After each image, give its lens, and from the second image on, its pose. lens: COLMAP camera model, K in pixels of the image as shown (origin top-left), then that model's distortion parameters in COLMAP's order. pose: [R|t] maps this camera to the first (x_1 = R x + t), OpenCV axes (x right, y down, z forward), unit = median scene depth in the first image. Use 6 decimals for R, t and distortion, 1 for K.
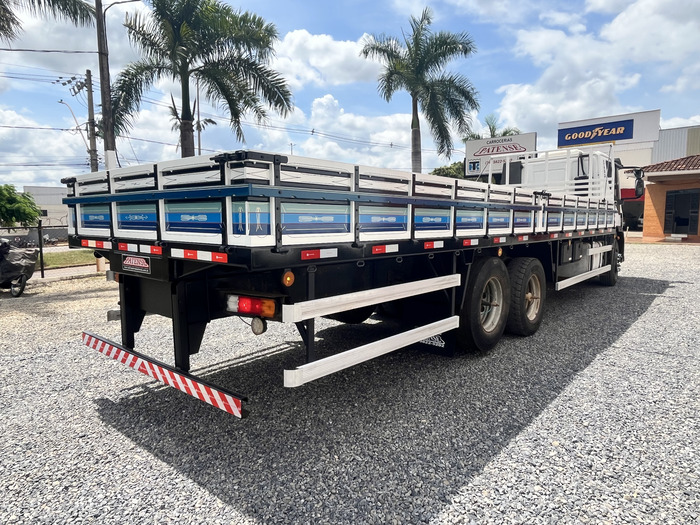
lens RADIAL K [[461.9, 0, 350.0], [0, 461.9, 262.5], [0, 0, 1]] dist [0.001546, 0.000332]
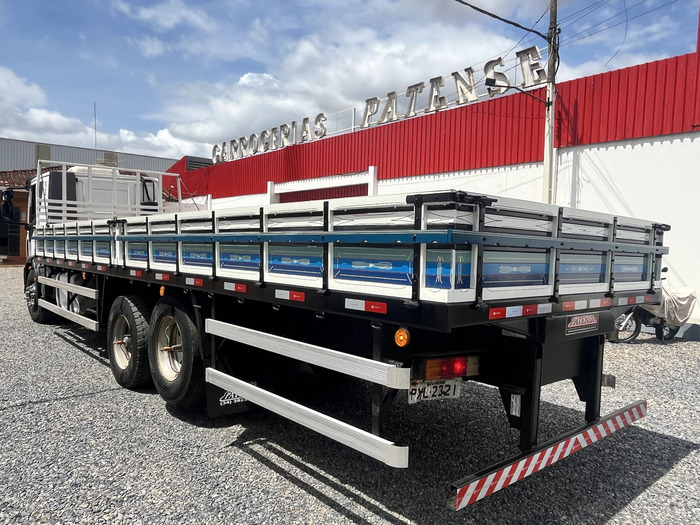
lens RADIAL K [[515.1, 0, 349.0], [0, 515.1, 266.0], [0, 0, 1]] dist [0.002536, 0.000978]
pose [[0.141550, -0.038573, 0.989179, -1.123358], [0.068951, 0.997198, 0.029019, -0.122820], [-0.987527, 0.064097, 0.143813, 0.983456]]
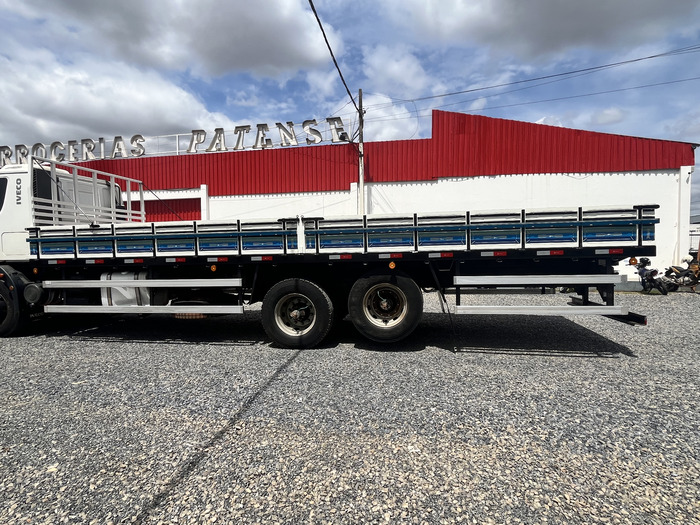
lens RADIAL K [[388.3, 0, 350.0], [0, 388.3, 262.5], [0, 0, 1]] dist [0.003115, 0.000118]
pose [[-0.508161, -0.019893, 0.861033, -1.098000], [0.093959, 0.992486, 0.078383, -0.187400], [-0.856122, 0.120733, -0.502473, 2.260921]]
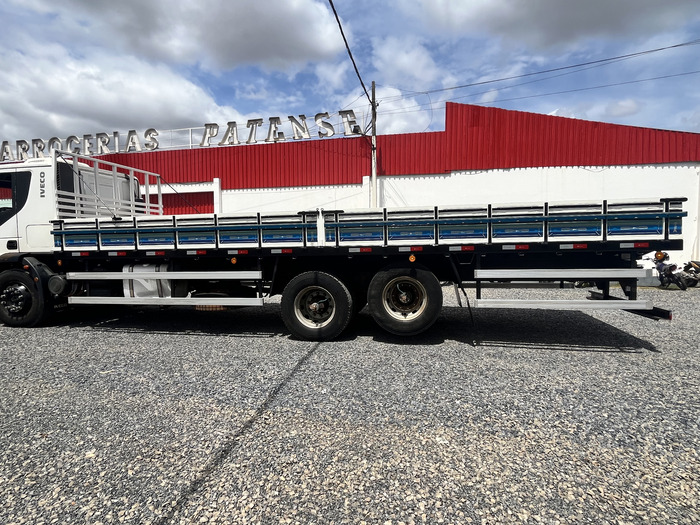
lens RADIAL K [[388.3, 0, 350.0], [0, 388.3, 262.5], [0, 0, 1]] dist [0.003115, 0.000118]
pose [[-0.488760, -0.035395, 0.871700, -1.082090], [0.092137, 0.991495, 0.091920, -0.188012], [-0.867539, 0.125243, -0.481342, 2.291909]]
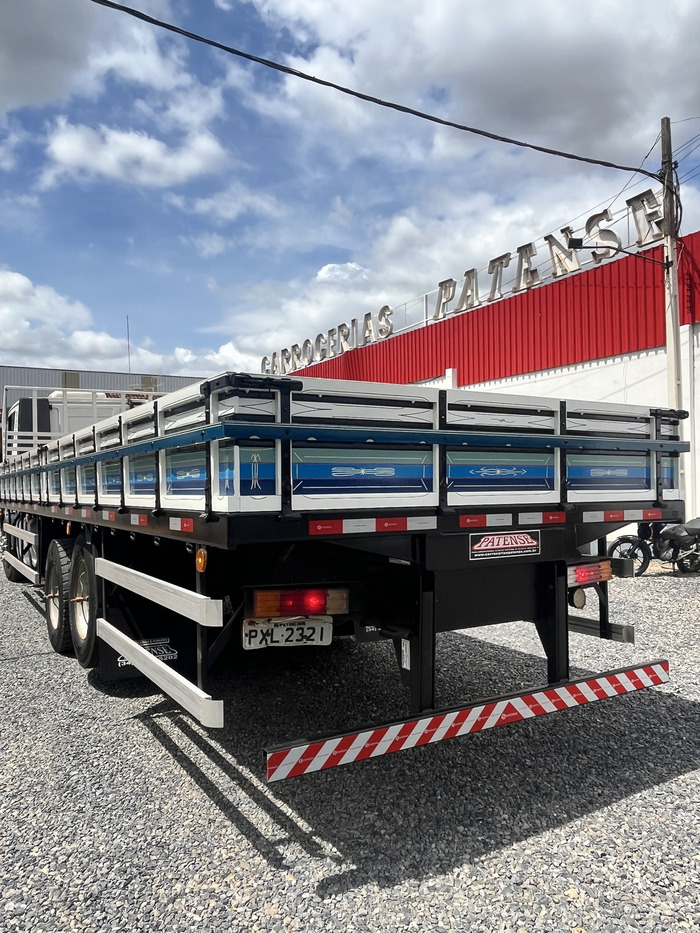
lens RADIAL K [[686.0, 0, 349.3], [0, 686.0, 464.3], [0, 0, 1]] dist [0.006068, -0.002048]
pose [[0.309636, 0.015803, 0.950724, -1.095270], [0.107530, 0.992866, -0.051524, -0.062228], [-0.944755, 0.118186, 0.305728, 0.690966]]
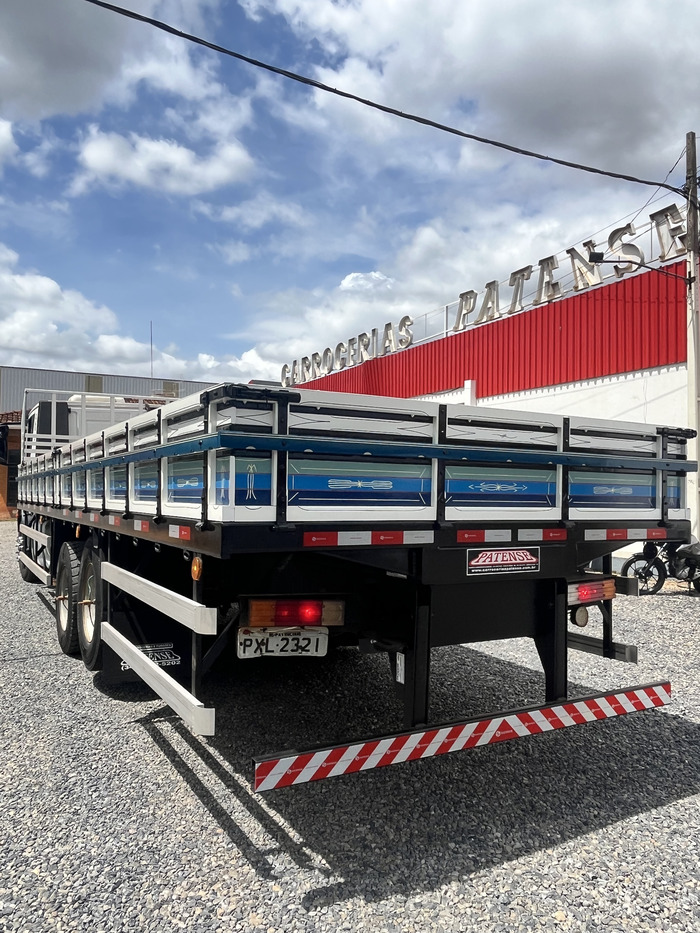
lens RADIAL K [[686.5, 0, 350.0], [0, 686.5, 466.5], [0, 0, 1]] dist [0.002536, 0.000978]
pose [[0.334966, 0.032485, 0.941670, -1.091005], [0.082274, 0.994580, -0.063577, -0.063433], [-0.938631, 0.098771, 0.330478, 0.670337]]
